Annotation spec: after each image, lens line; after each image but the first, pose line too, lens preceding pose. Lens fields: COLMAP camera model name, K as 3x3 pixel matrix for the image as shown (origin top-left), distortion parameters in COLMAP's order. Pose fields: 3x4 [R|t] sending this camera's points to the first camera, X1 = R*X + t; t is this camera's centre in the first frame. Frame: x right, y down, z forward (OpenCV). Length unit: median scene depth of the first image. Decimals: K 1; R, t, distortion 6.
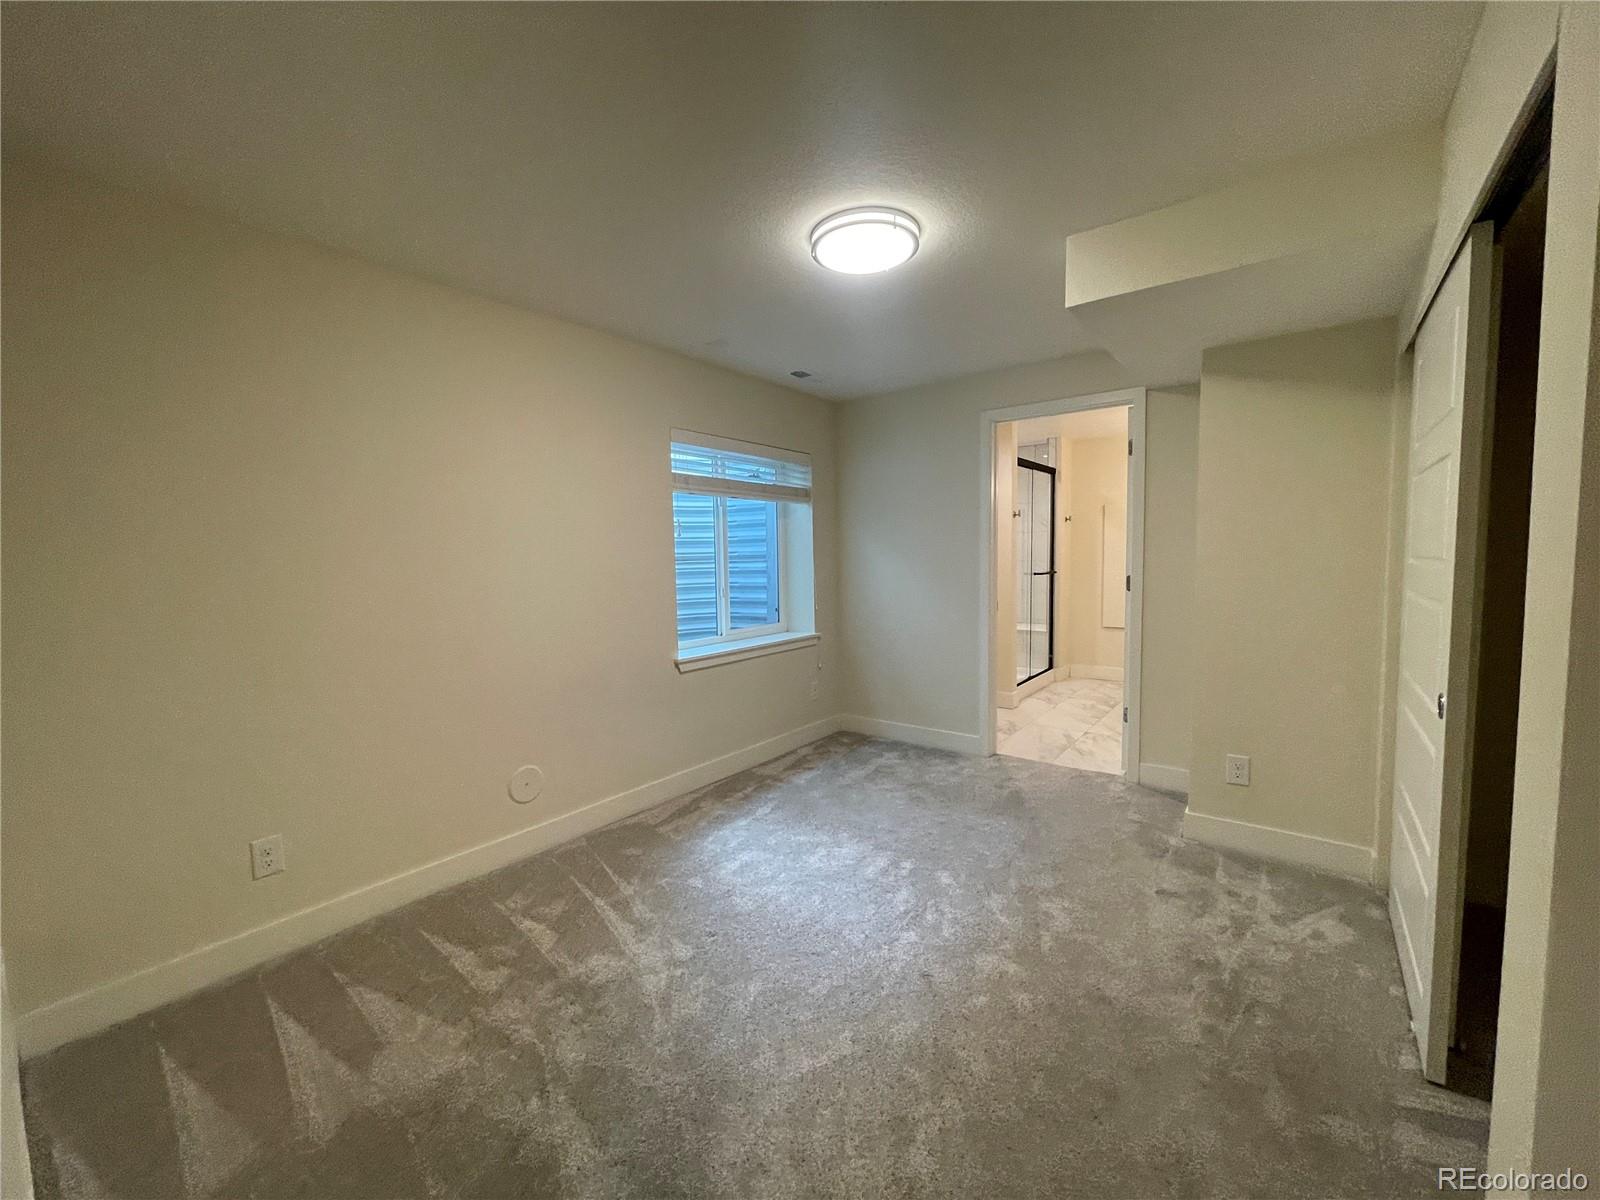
lens RADIAL K [[642.8, 0, 798.8], [0, 642.8, 604.1], [0, 0, 1]] dist [-0.002730, -0.000390]
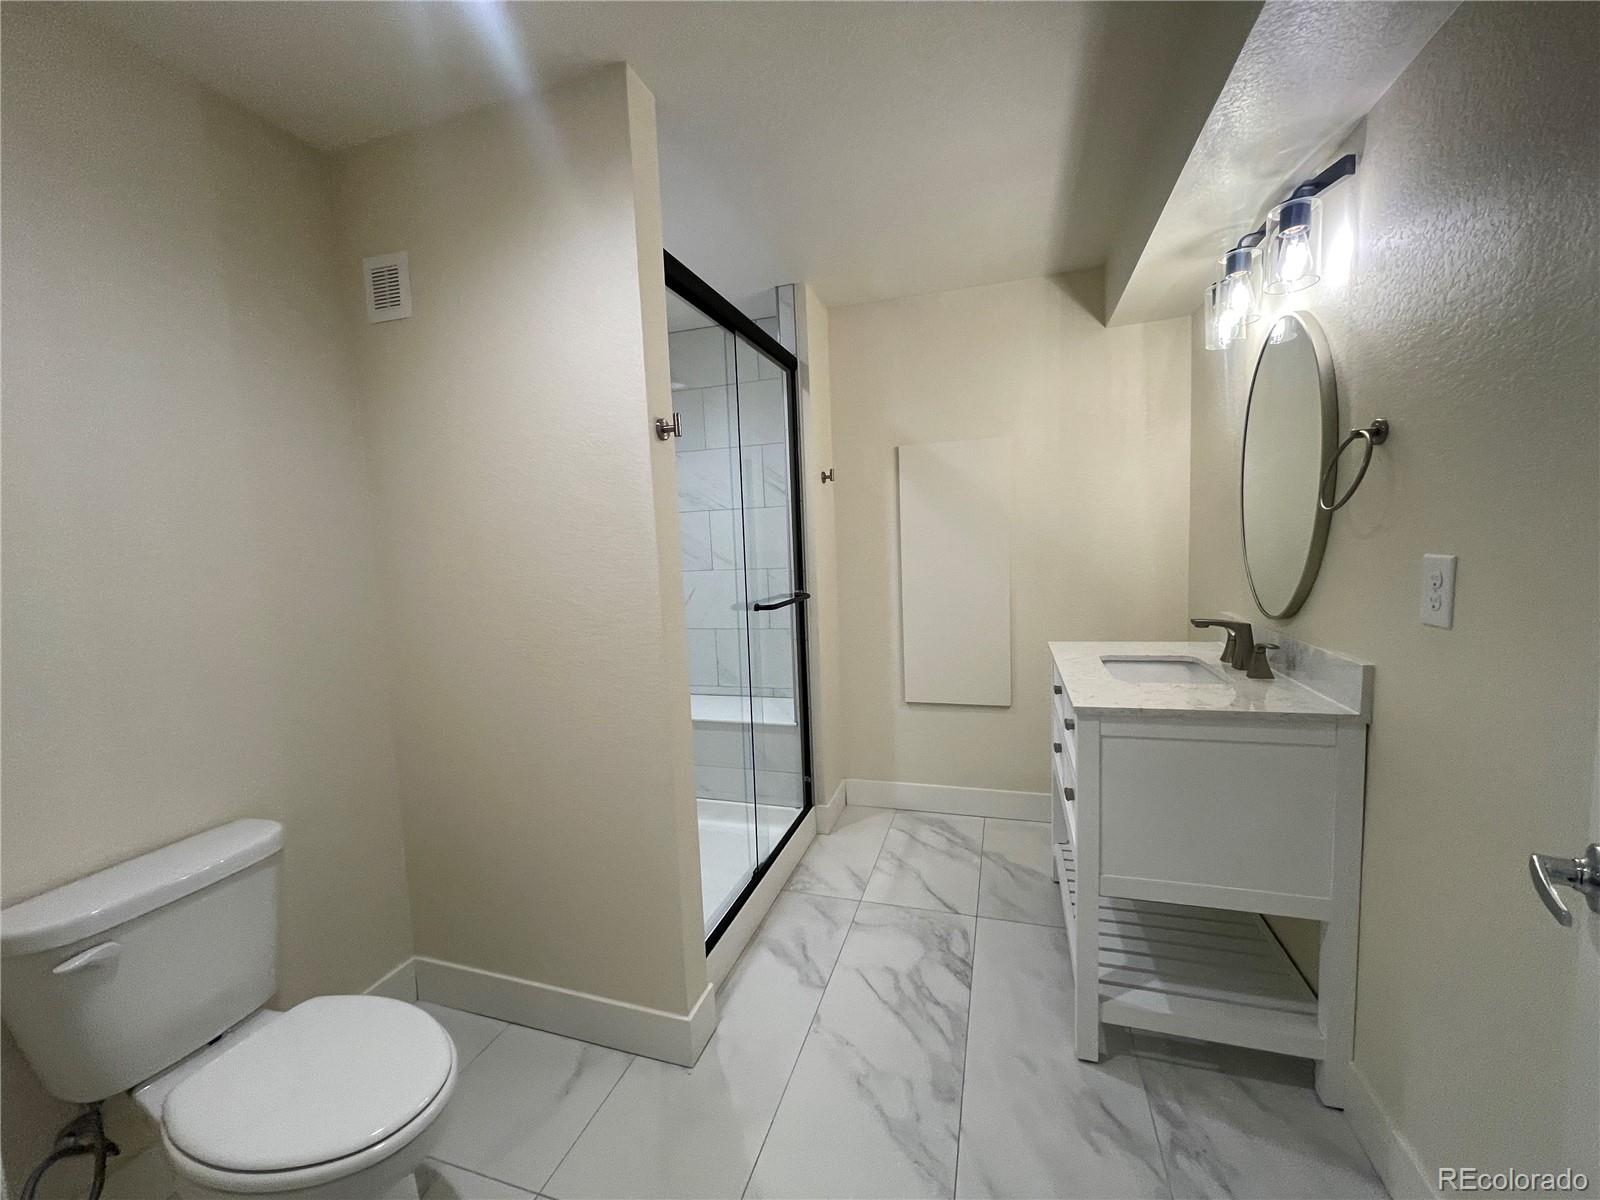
lens RADIAL K [[642.8, 0, 800.3], [0, 642.8, 602.3], [0, 0, 1]] dist [-0.002730, -0.000390]
pose [[0.936068, -0.050964, 0.348109, 0.240565], [0.047321, 0.998700, 0.018965, -0.053451], [-0.348623, -0.001280, 0.937262, 0.586580]]
